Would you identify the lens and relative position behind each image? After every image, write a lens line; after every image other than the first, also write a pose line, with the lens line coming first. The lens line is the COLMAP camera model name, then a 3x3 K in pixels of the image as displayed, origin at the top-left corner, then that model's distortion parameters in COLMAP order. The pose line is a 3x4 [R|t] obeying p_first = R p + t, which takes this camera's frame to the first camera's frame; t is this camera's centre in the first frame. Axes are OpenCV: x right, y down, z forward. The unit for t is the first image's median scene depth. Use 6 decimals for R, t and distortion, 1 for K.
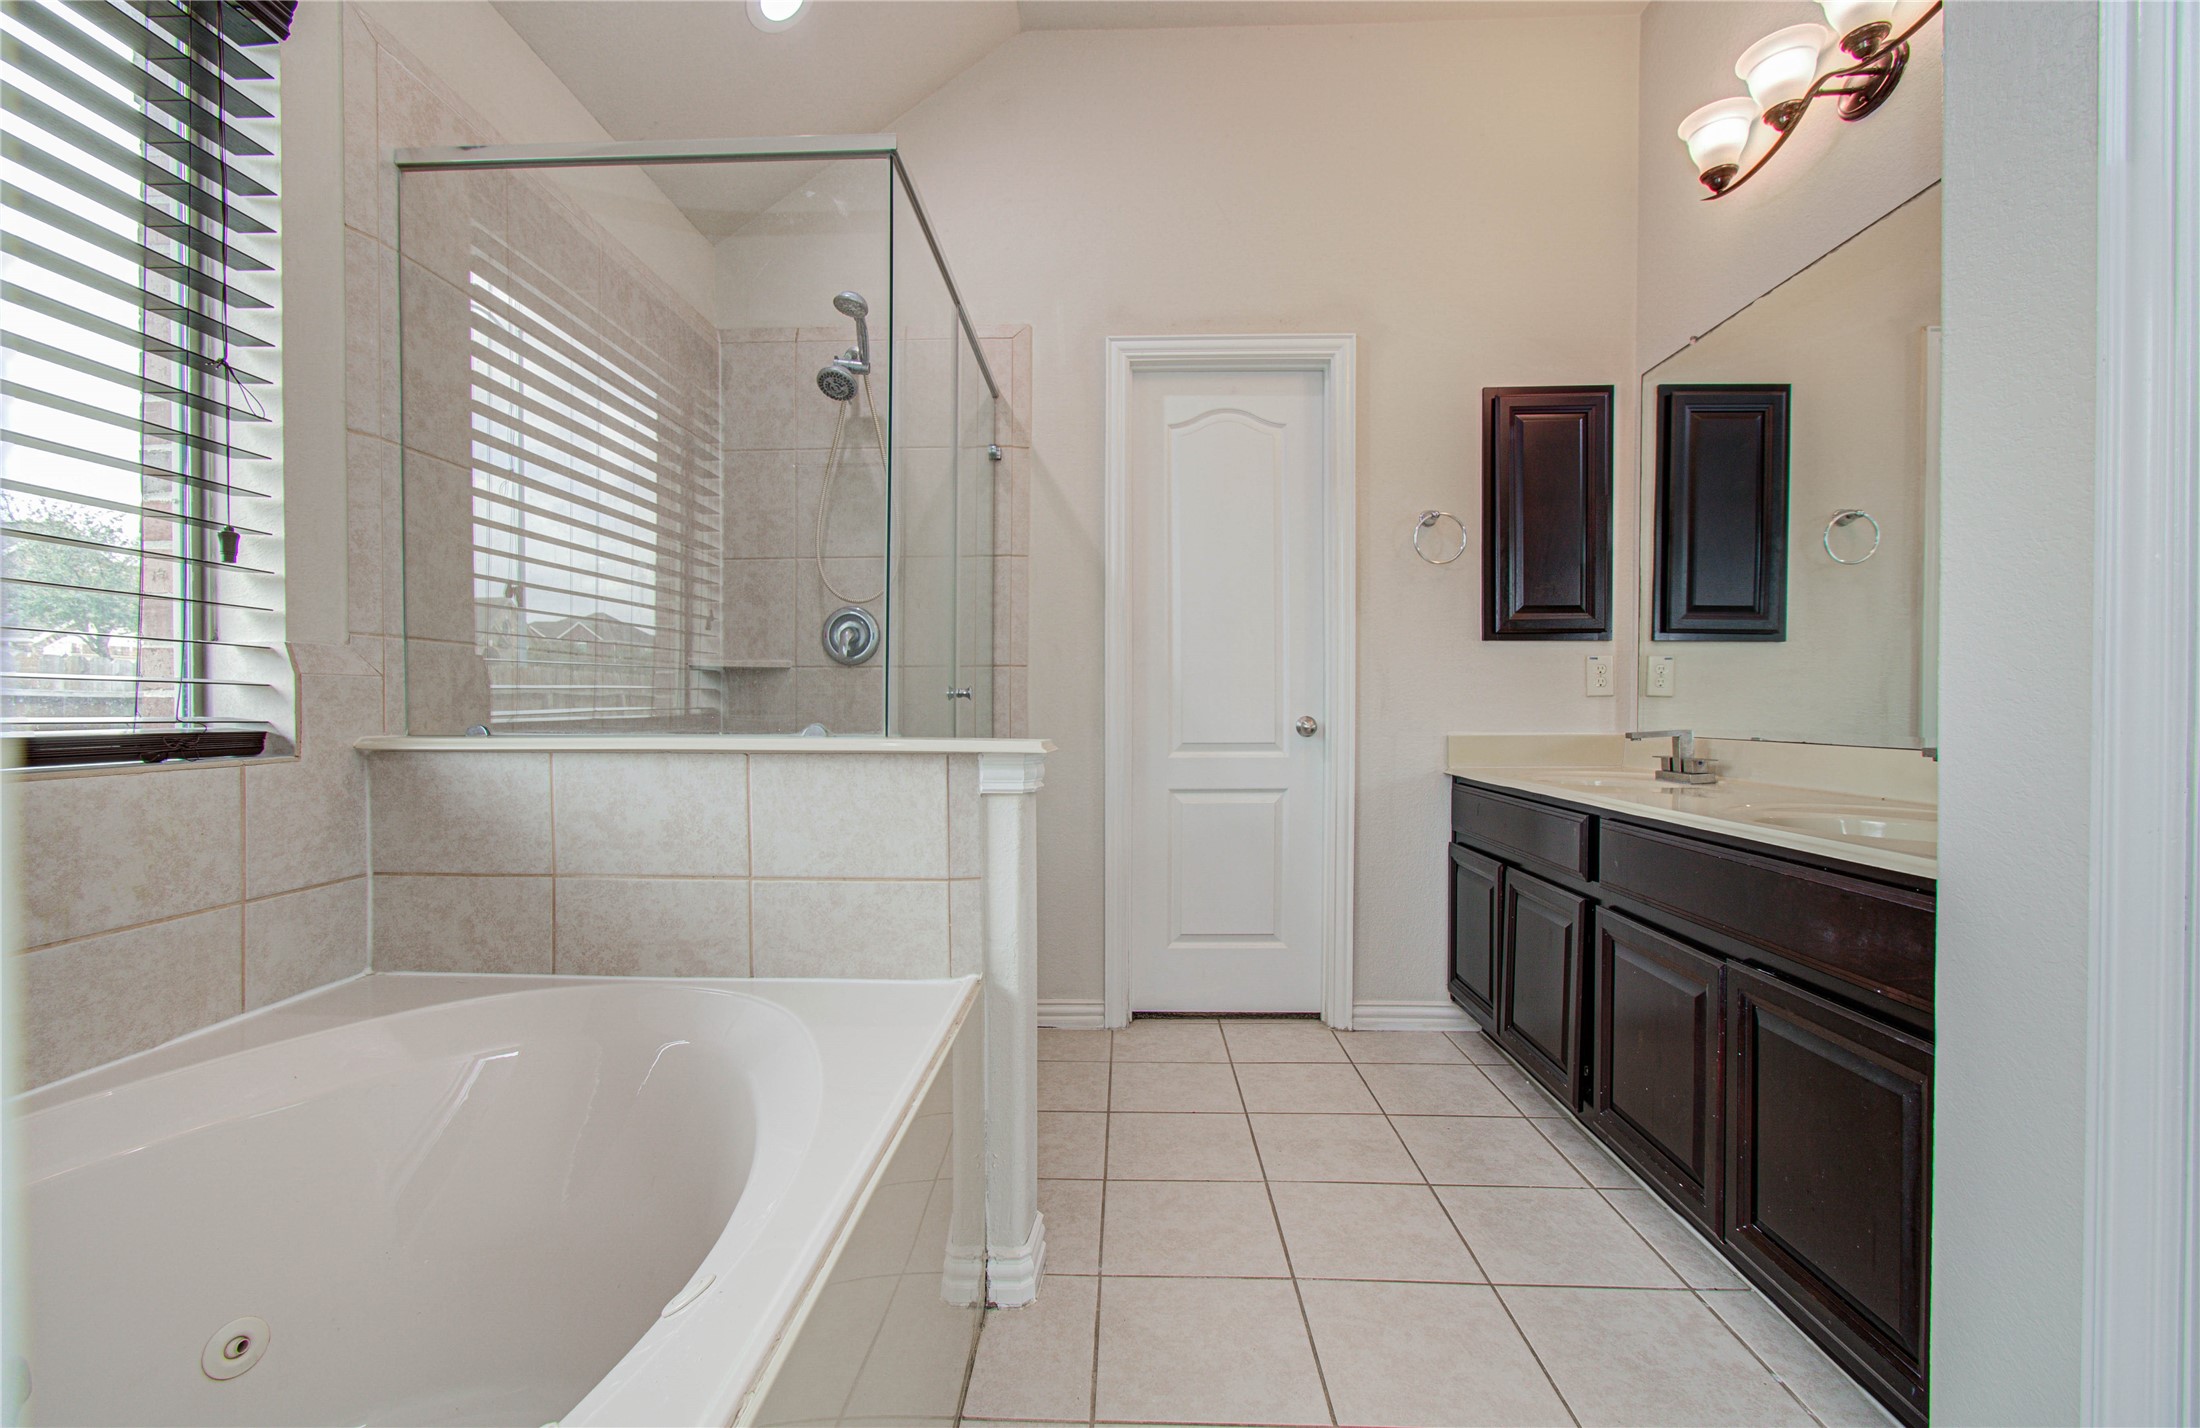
lens RADIAL K [[957.0, 0, 1111.3], [0, 957.0, 713.7], [0, 0, 1]] dist [-0.009178, 0.009335]
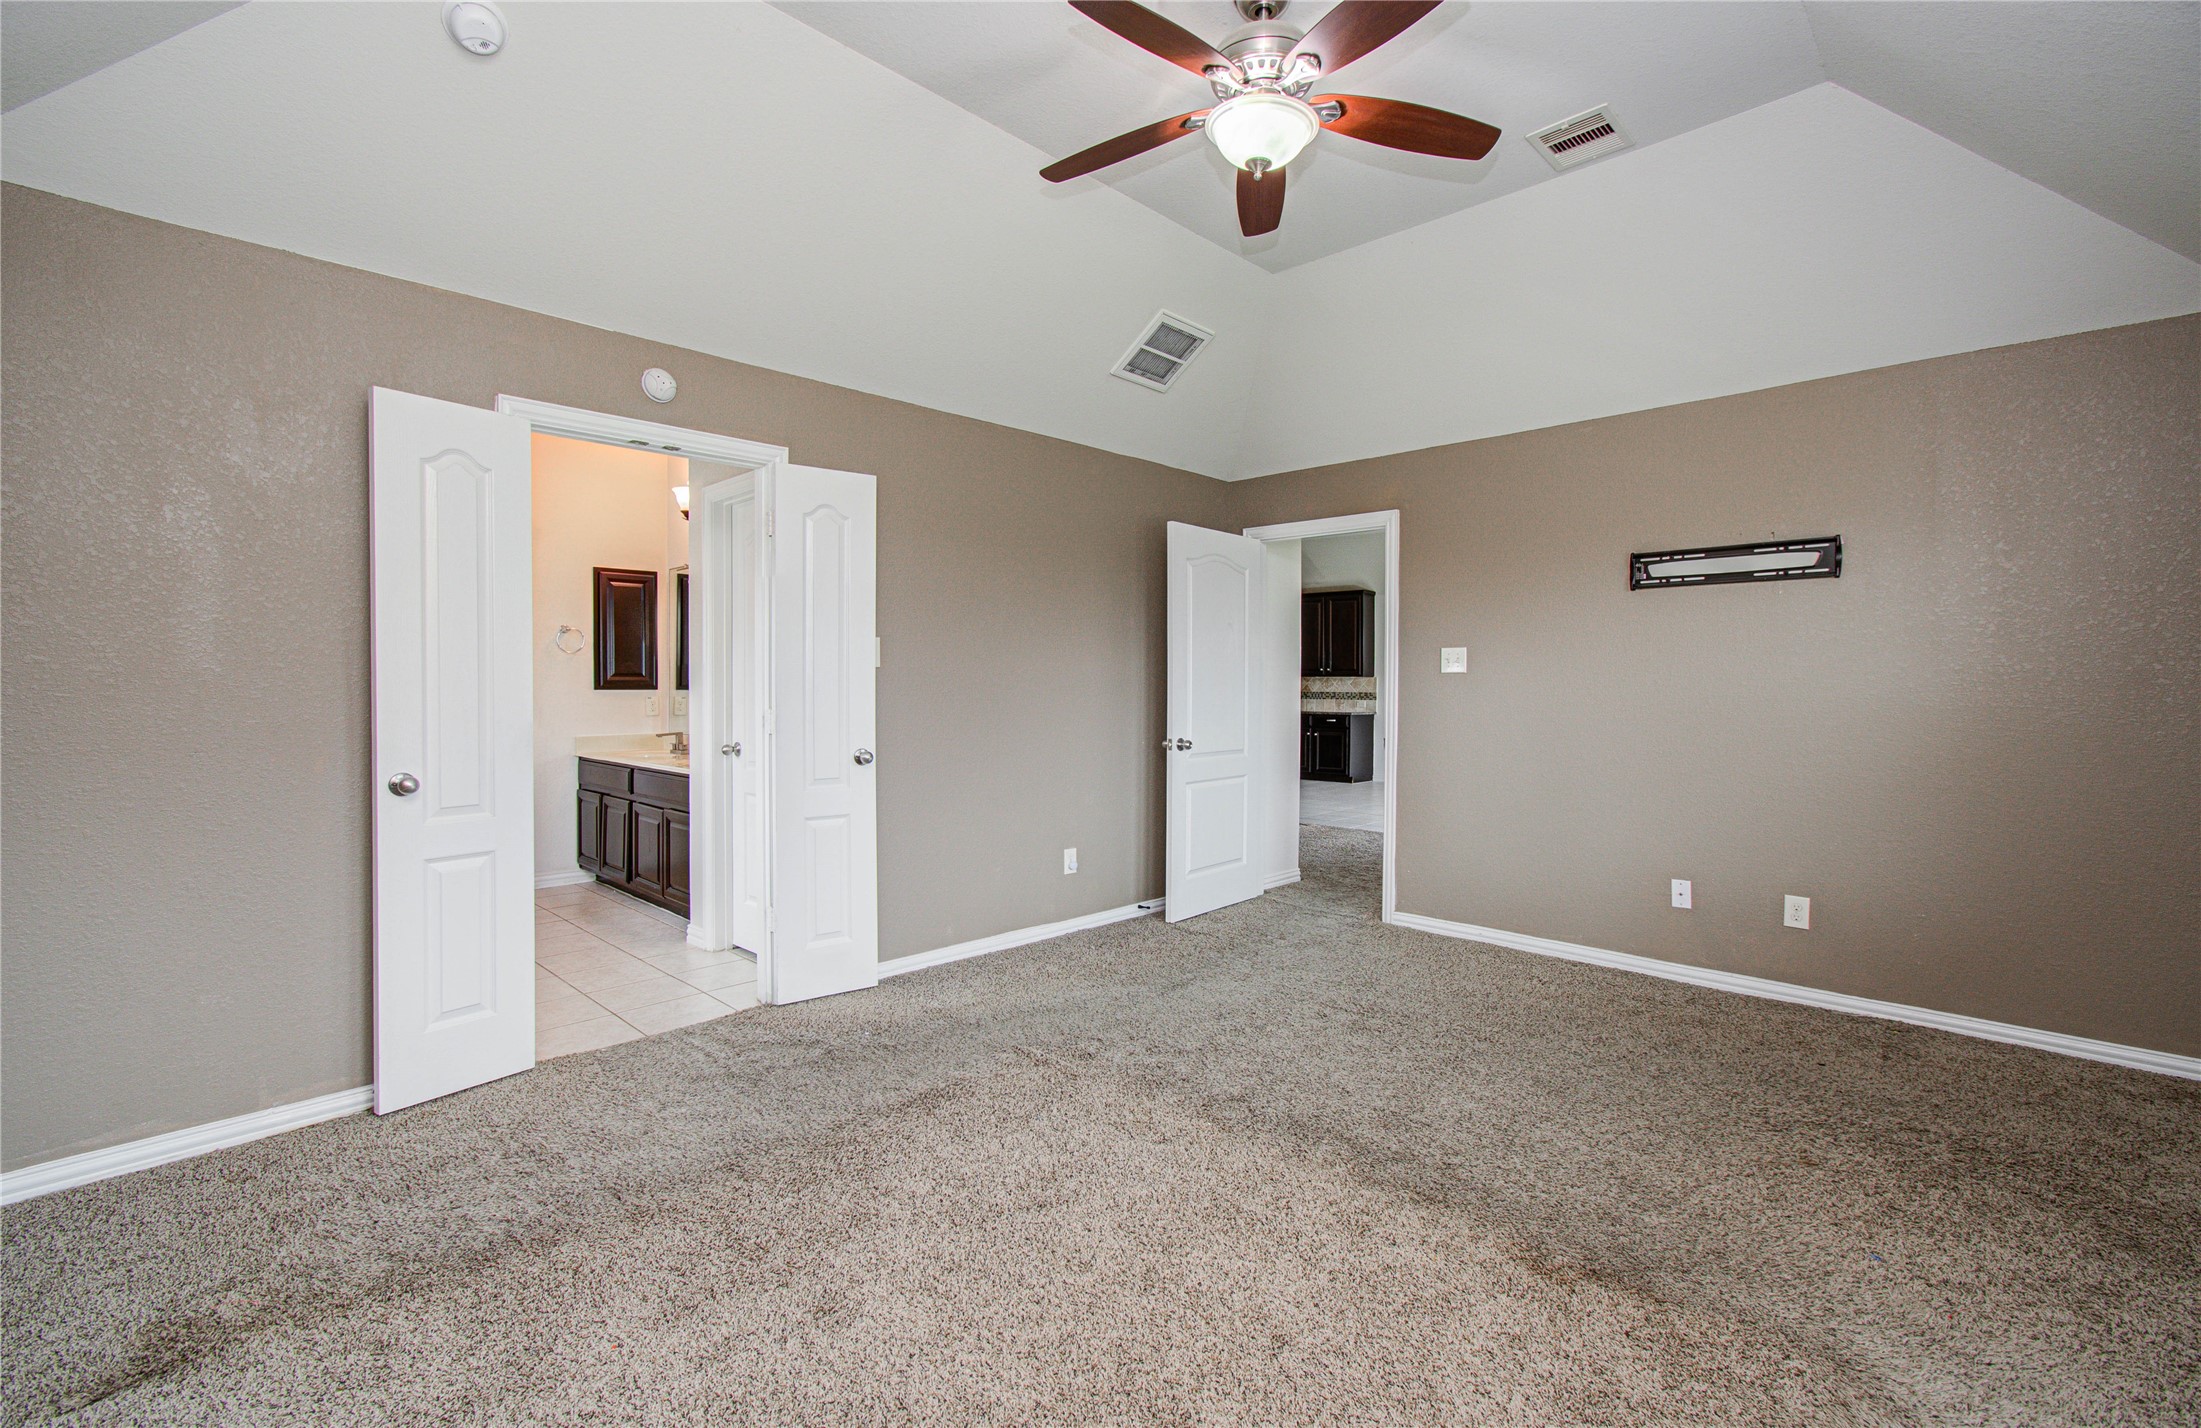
lens RADIAL K [[957.5, 0, 1115.4], [0, 957.5, 704.5], [0, 0, 1]] dist [-0.009178, 0.009335]
pose [[0.675087, -0.014293, 0.737600, -0.435051], [0.004195, 0.999871, 0.015536, -0.085731], [-0.737726, -0.007394, 0.675059, -1.427086]]
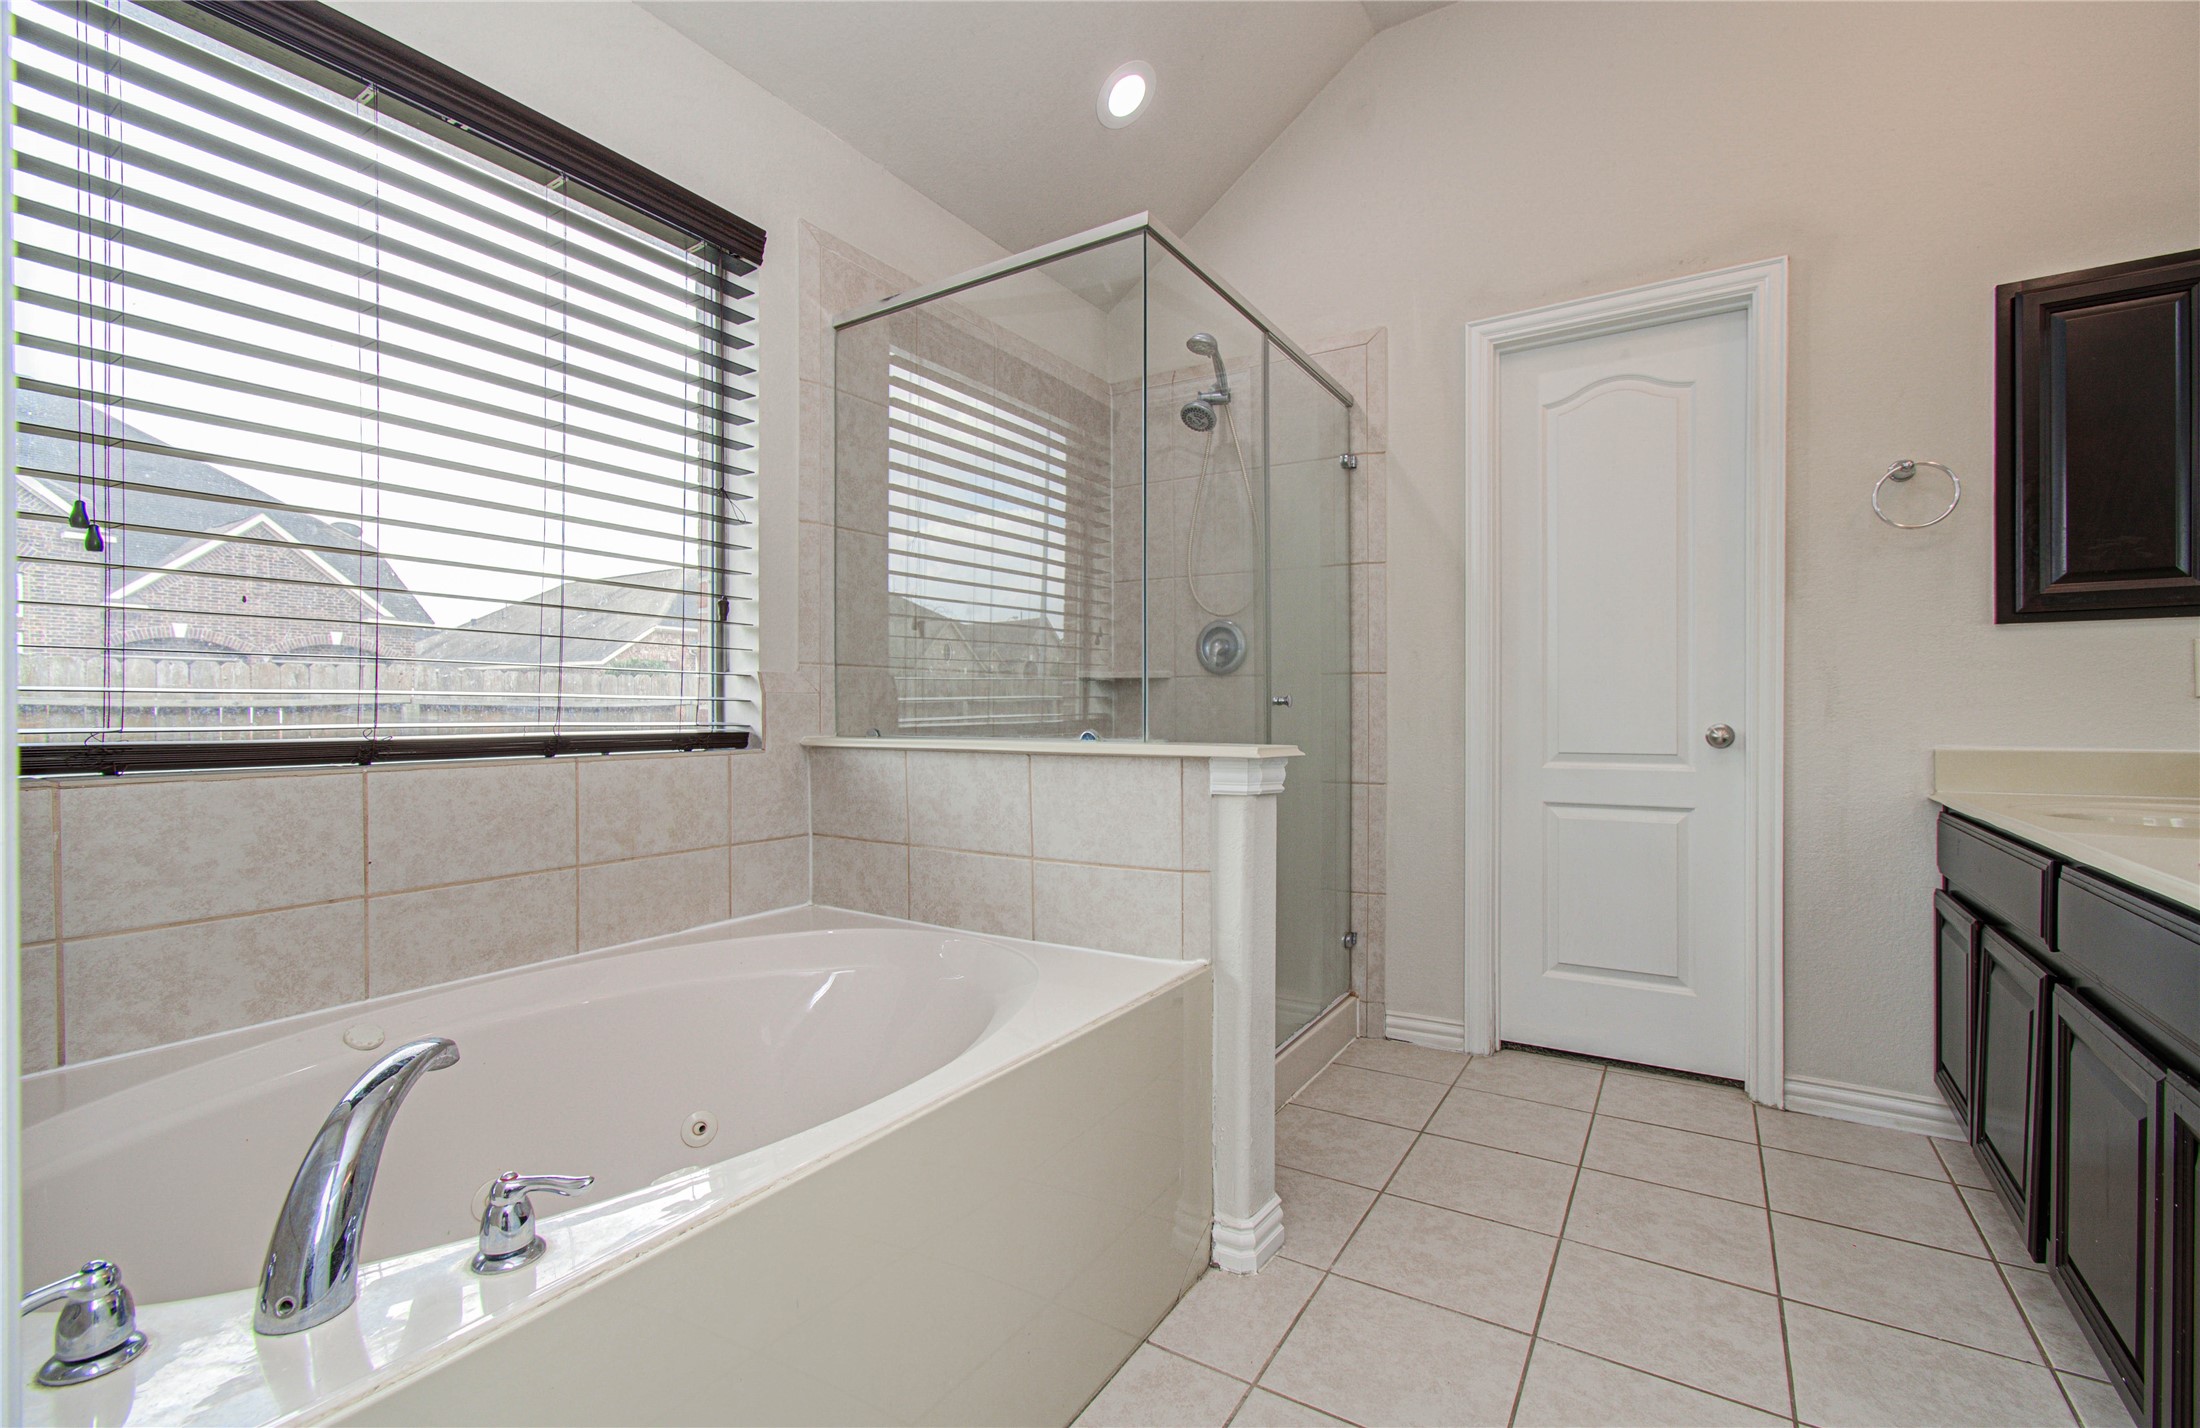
lens RADIAL K [[957.0, 0, 1082.3], [0, 957.0, 714.4], [0, 0, 1]] dist [-0.009178, 0.009335]
pose [[0.862163, -0.000650, -0.506631, 0.179840], [-0.001324, 0.999993, -0.003537, -0.002634], [0.506630, 0.003720, 0.862156, -0.010332]]
